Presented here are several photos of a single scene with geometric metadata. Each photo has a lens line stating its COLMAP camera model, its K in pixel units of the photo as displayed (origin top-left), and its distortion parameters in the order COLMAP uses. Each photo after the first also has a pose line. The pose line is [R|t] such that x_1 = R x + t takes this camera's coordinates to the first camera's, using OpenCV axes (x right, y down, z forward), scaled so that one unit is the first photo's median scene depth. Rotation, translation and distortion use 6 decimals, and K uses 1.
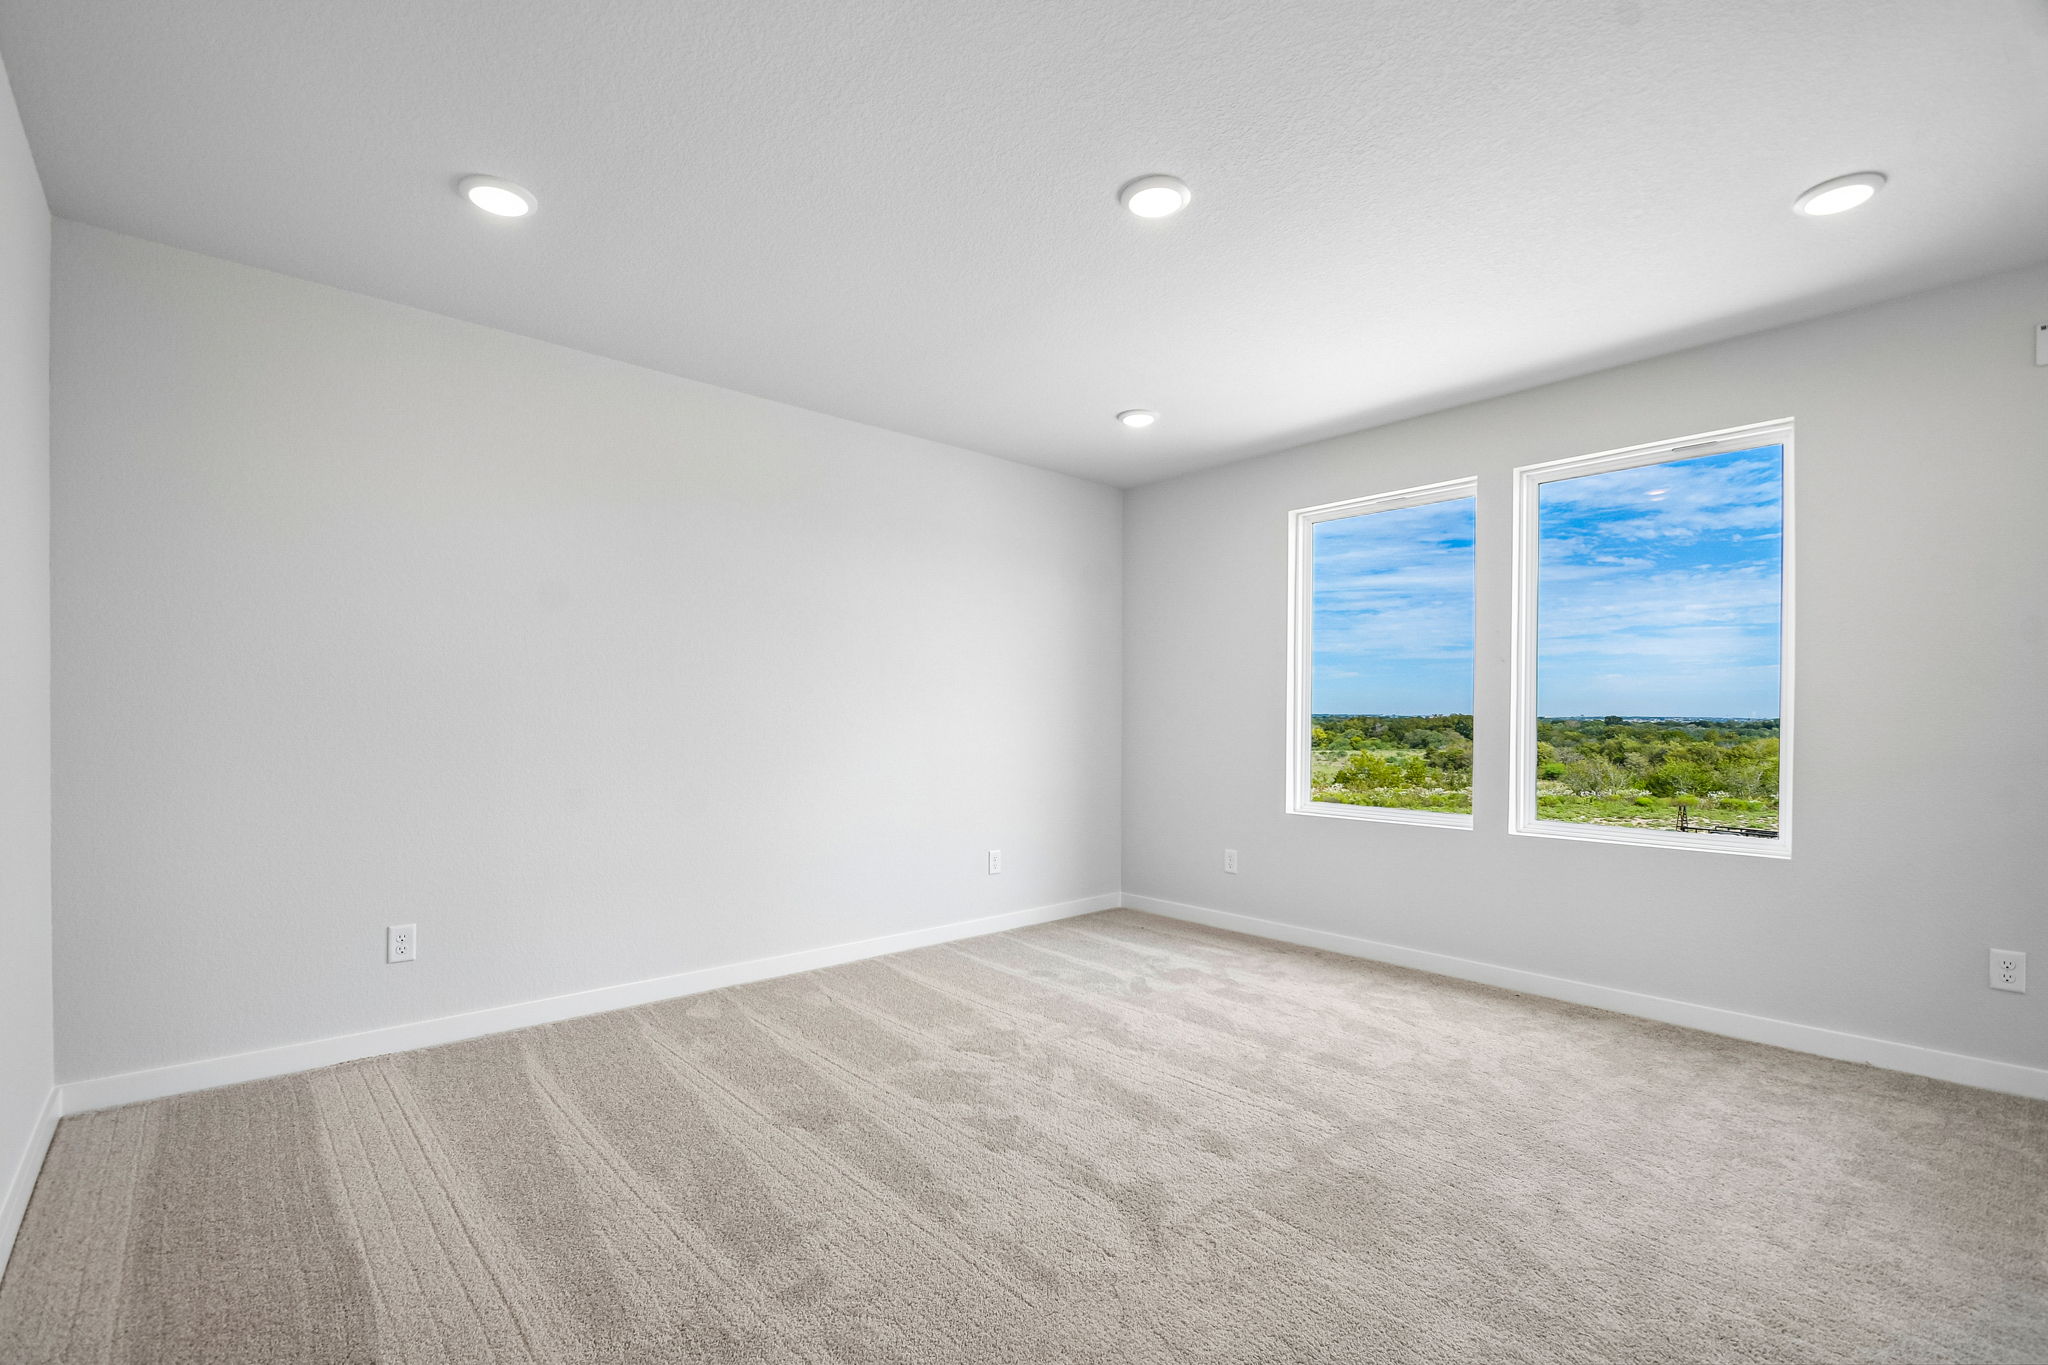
lens RADIAL K [[903.5, 0, 1019.7], [0, 903.5, 720.9], [0, 0, 1]] dist [0.010546, -0.014377]
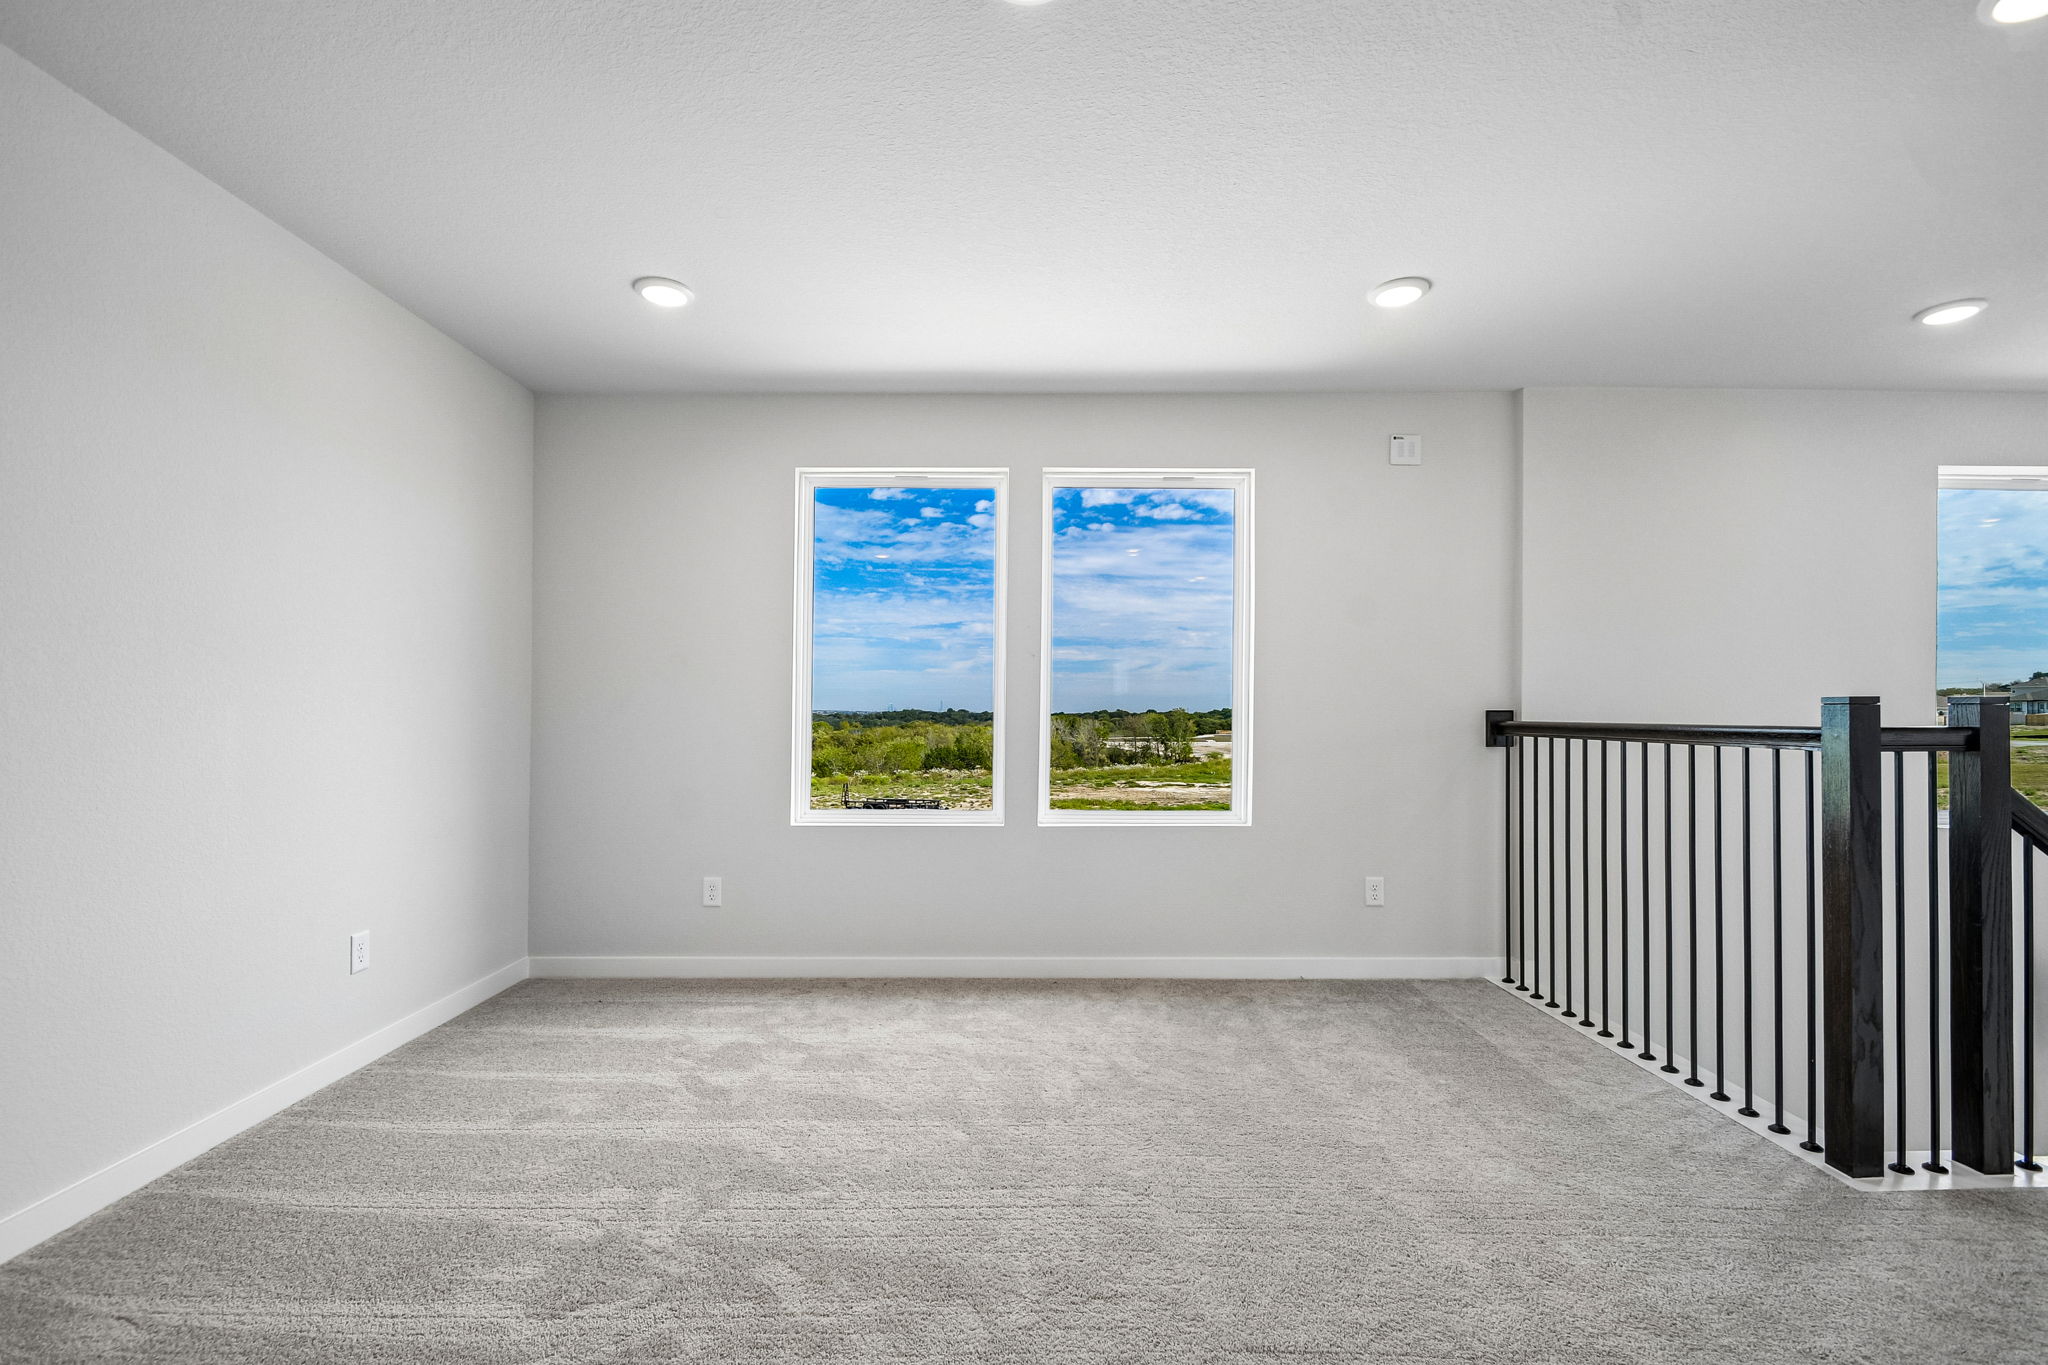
lens RADIAL K [[898.8, 0, 1018.7], [0, 898.8, 715.3], [0, 0, 1]] dist [0.008624, -0.014386]
pose [[0.667354, -0.005245, 0.744722, -0.228638], [0.004995, 0.999984, 0.002567, -0.002739], [-0.744724, 0.002007, 0.667369, 0.337398]]
